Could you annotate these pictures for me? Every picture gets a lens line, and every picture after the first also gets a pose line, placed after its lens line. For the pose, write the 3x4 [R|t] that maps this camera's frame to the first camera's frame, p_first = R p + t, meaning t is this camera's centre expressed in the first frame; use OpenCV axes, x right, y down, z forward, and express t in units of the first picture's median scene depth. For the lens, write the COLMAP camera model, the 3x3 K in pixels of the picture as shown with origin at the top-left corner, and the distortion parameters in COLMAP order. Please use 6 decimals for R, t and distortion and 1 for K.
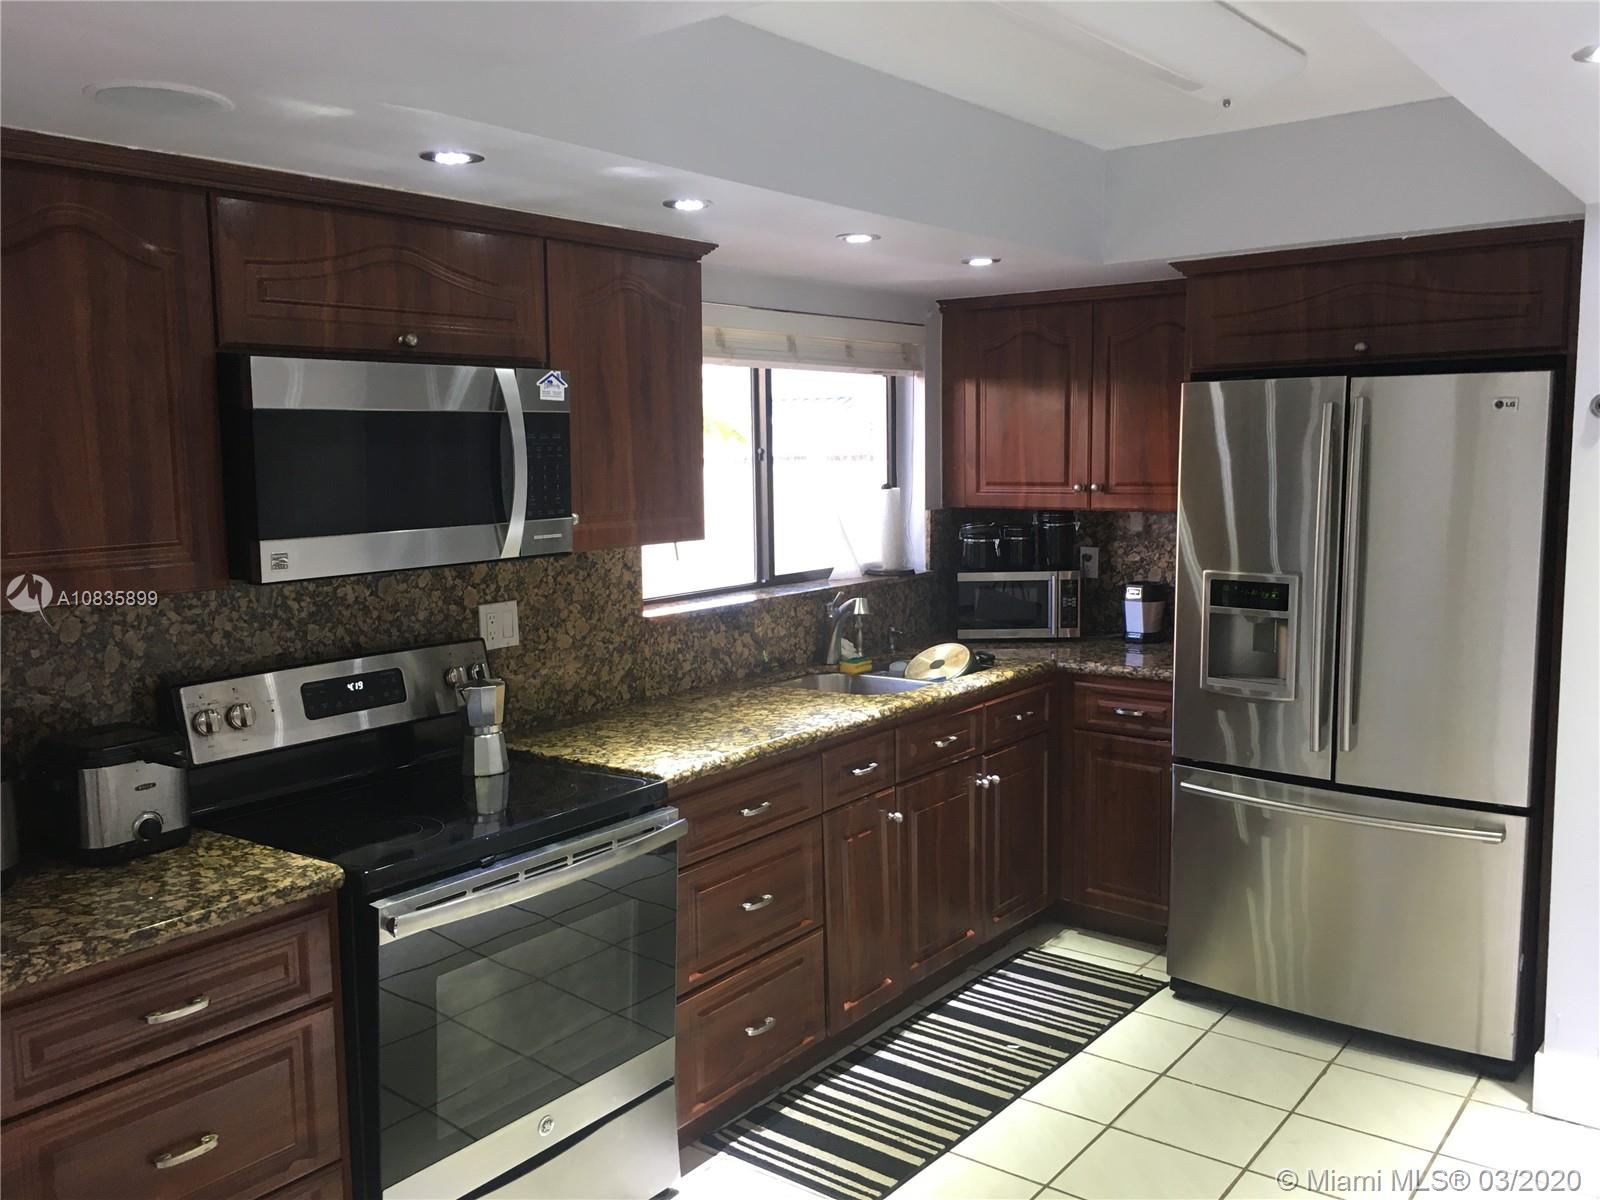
lens RADIAL K [[1363.1, 0, 802.5], [0, 1363.1, 597.8], [0, 0, 1]] dist [0.089654, -0.119639]
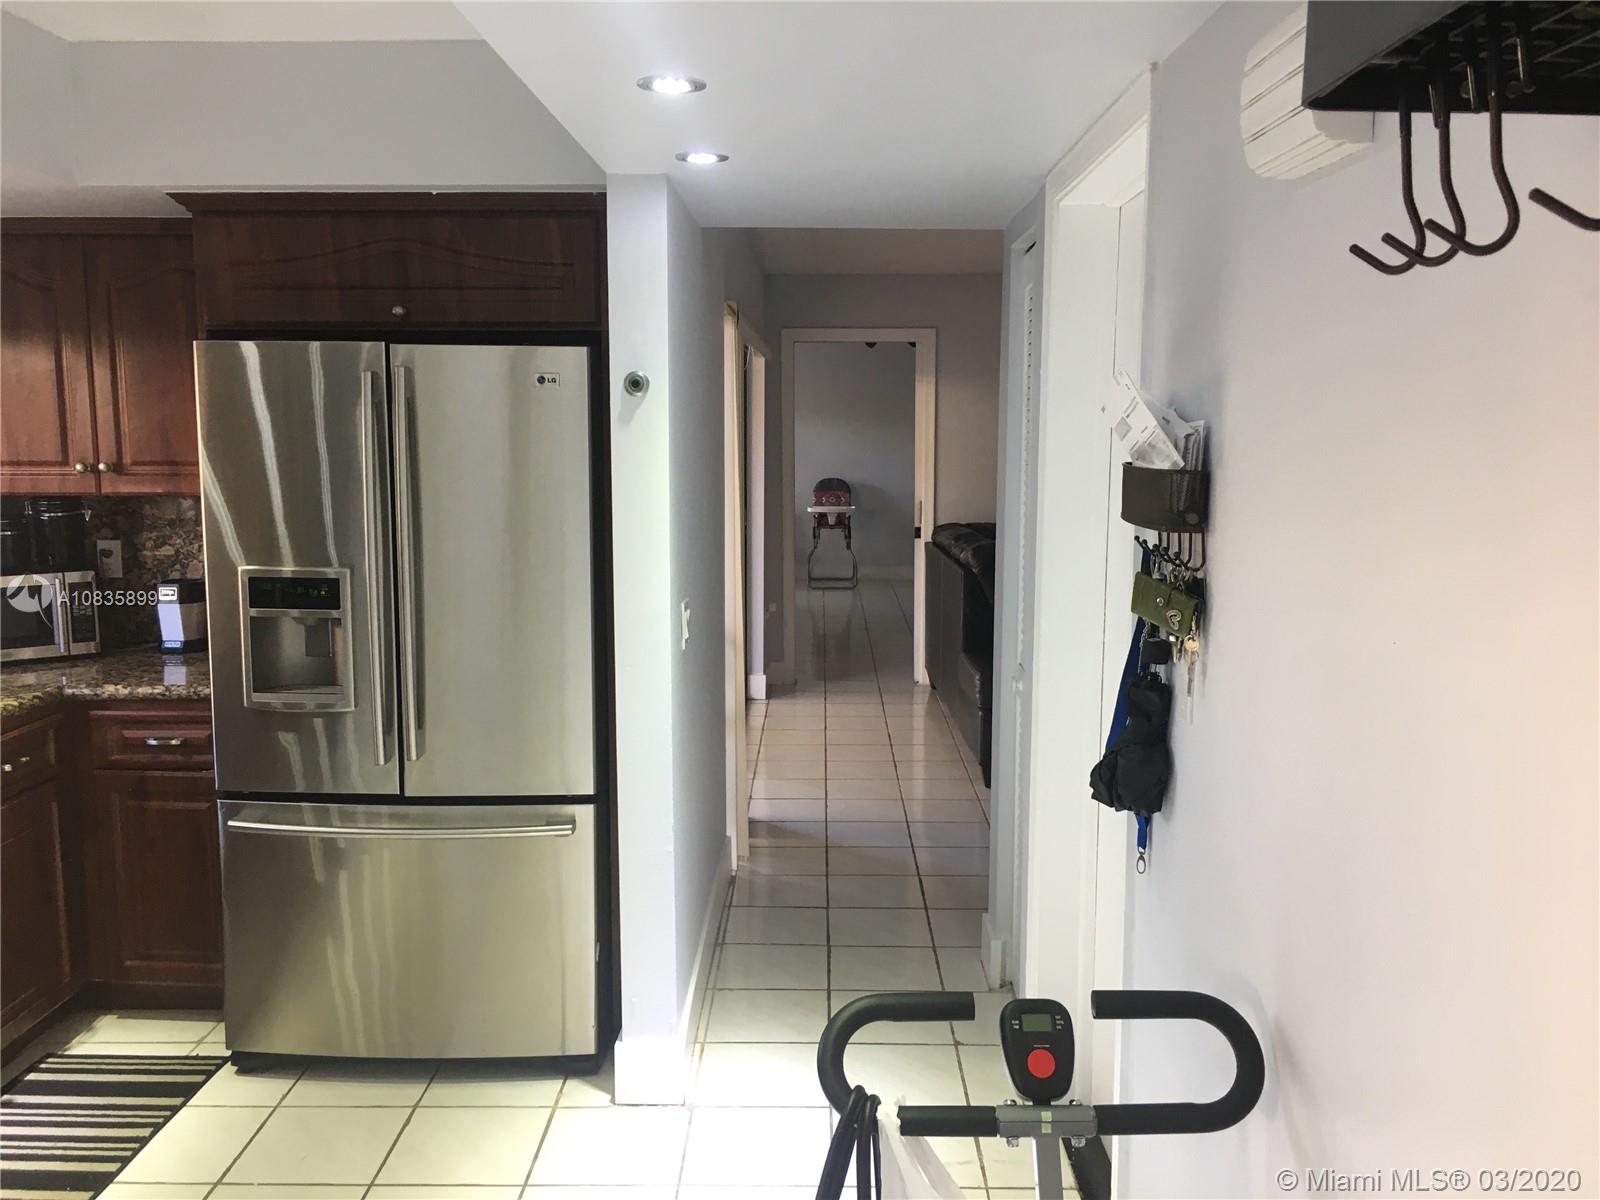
lens RADIAL K [[1363.1, 0, 802.5], [0, 1363.1, 597.8], [0, 0, 1]] dist [0.089654, -0.119639]
pose [[0.807215, -0.065773, 0.586582, 0.072722], [0.055241, 0.997829, 0.035865, -0.011910], [-0.587667, 0.003453, 0.809095, 0.112571]]
